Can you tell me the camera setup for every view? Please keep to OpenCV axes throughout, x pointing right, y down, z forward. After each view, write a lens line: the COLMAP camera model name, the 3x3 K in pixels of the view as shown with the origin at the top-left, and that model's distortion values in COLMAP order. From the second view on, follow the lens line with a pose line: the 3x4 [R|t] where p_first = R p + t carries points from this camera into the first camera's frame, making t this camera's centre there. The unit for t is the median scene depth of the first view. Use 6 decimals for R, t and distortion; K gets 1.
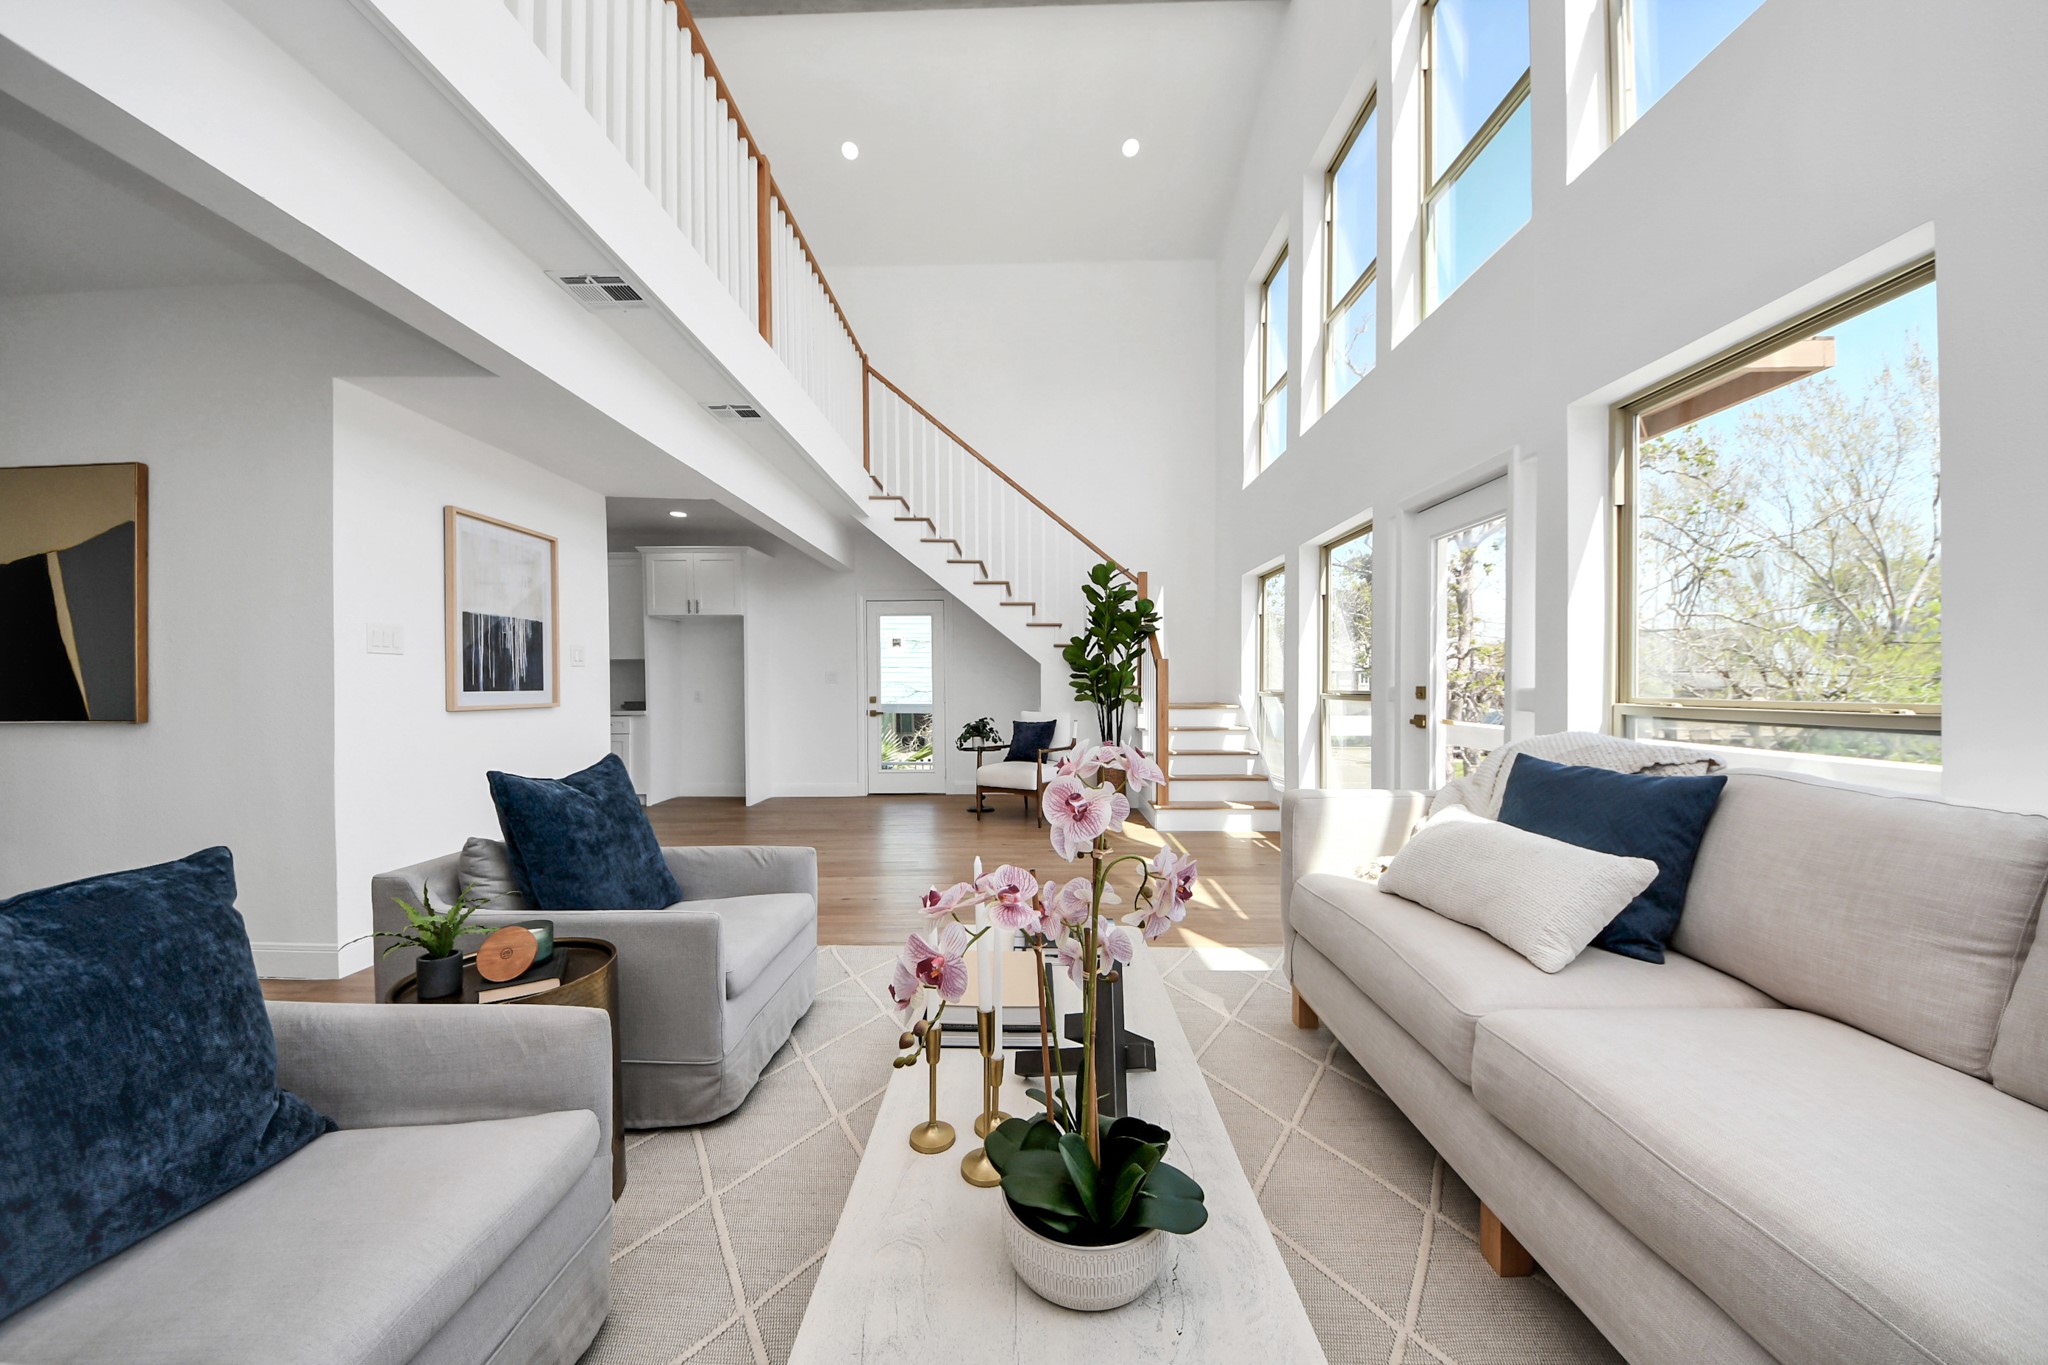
lens RADIAL K [[719.9, 0, 1018.8], [0, 719.9, 692.1], [0, 0, 1]] dist [0.025806, -0.015472]
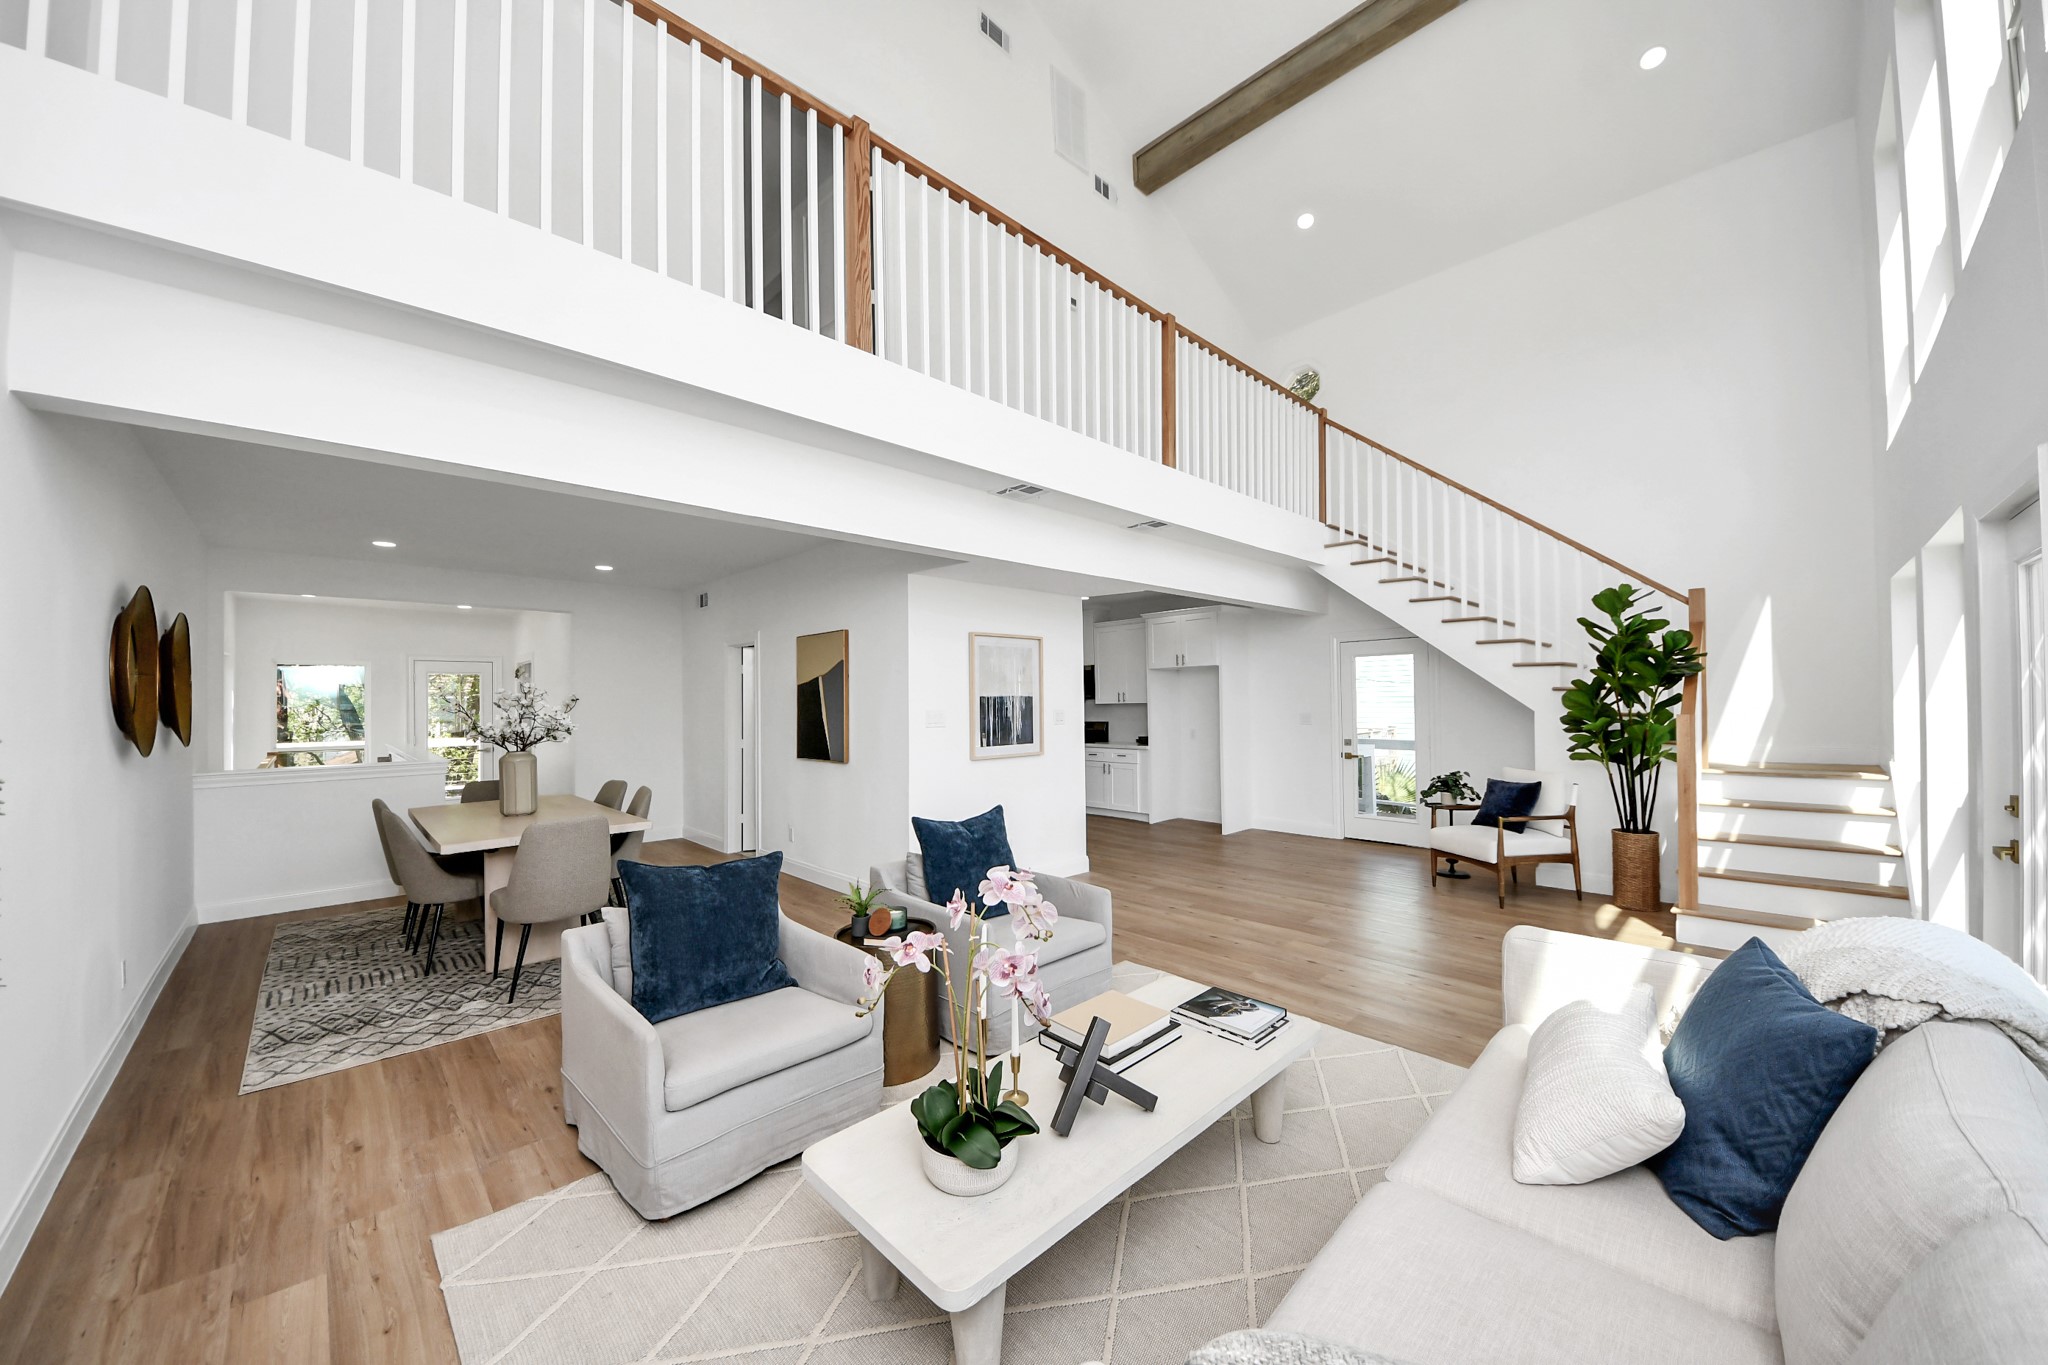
lens RADIAL K [[706.7, 0, 1011.7], [0, 706.7, 690.8], [0, 0, 1]] dist [0.000478, -0.014424]
pose [[0.685465, -0.012347, -0.728001, 0.222673], [0.002004, 0.999884, -0.015071, -0.055024], [0.728103, 0.008871, 0.685411, -0.003004]]
